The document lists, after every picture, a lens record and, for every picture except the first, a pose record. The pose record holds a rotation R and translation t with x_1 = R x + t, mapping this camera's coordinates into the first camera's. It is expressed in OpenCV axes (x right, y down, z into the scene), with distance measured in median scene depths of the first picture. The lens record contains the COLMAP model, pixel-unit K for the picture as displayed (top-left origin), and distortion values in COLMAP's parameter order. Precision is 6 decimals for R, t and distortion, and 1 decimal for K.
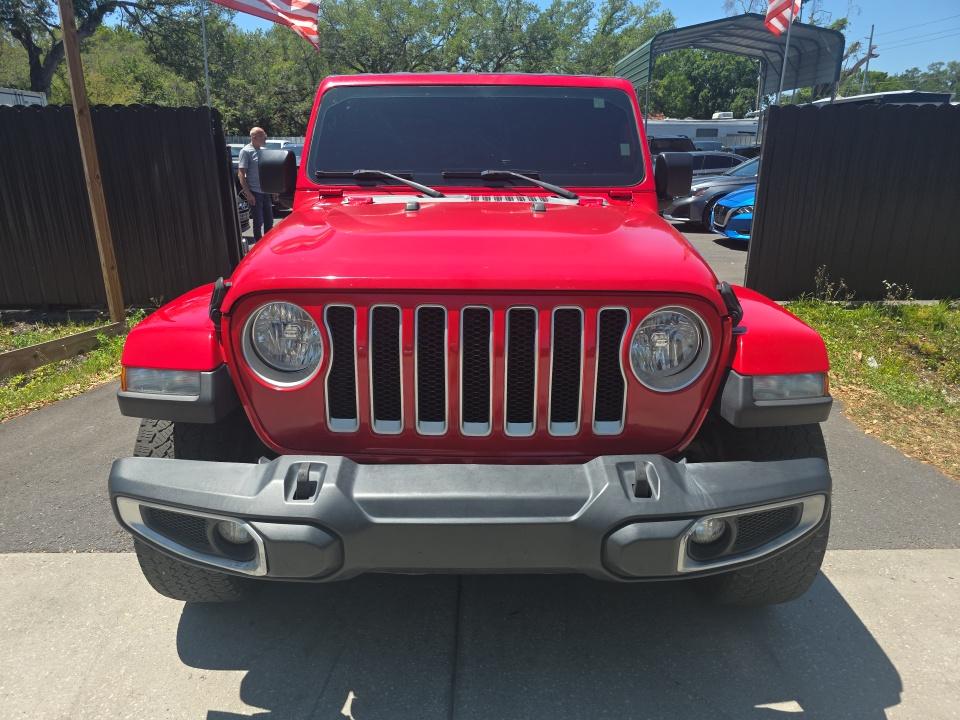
lens RADIAL K [[654.1, 0, 487.0], [0, 654.1, 361.7], [0, 0, 1]] dist [0.006313, -0.001106]
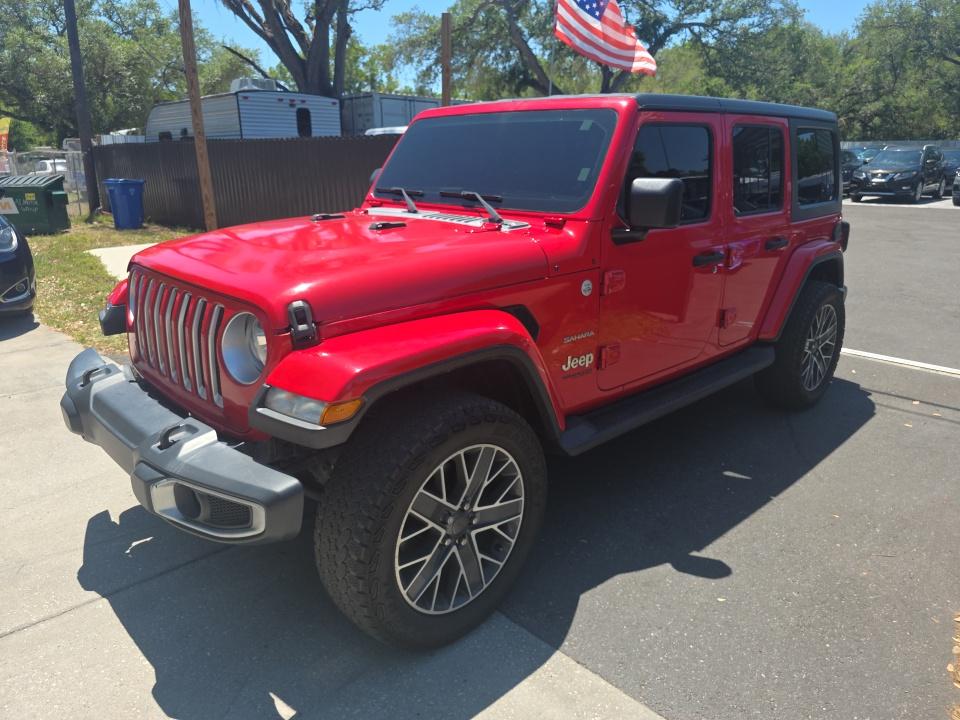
lens RADIAL K [[669.6, 0, 481.7], [0, 669.6, 341.8], [0, 0, 1]] dist [0.000459, -0.001558]
pose [[0.695764, 0.188094, -0.693205, 0.108312], [-0.216070, 0.975210, 0.047746, -0.013787], [0.685001, 0.116561, 0.719157, 0.031824]]
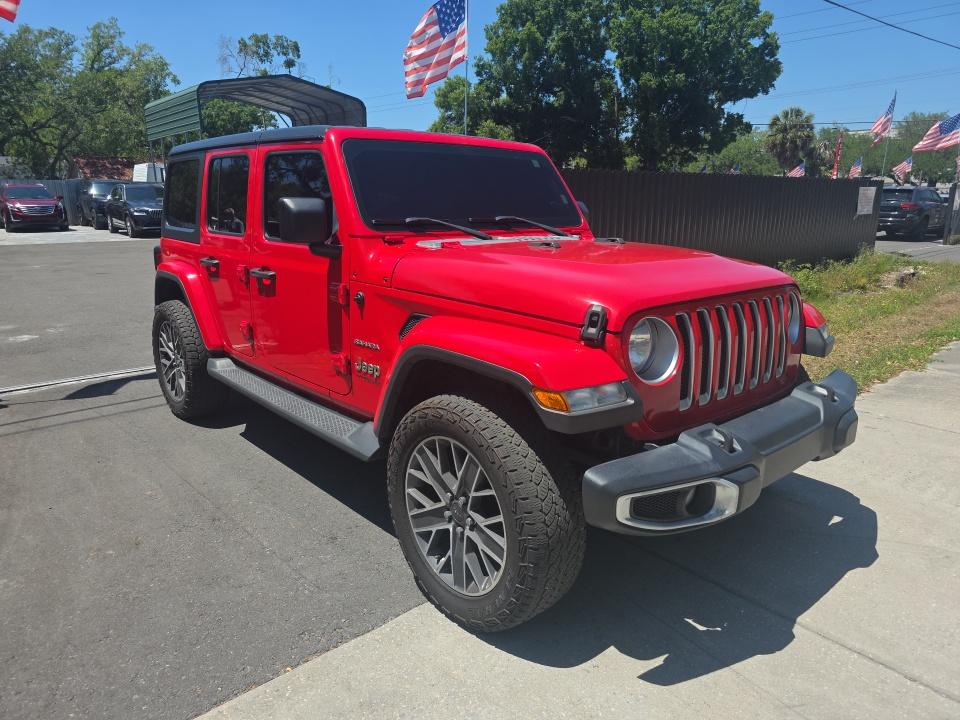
lens RADIAL K [[653.2, 0, 477.3], [0, 653.2, 355.3], [0, 0, 1]] dist [0.010455, -0.002005]
pose [[0.753370, -0.149052, 0.640482, -0.107577], [0.196038, 0.980593, -0.002389, -0.006236], [-0.627696, 0.127359, 0.767970, 0.018403]]
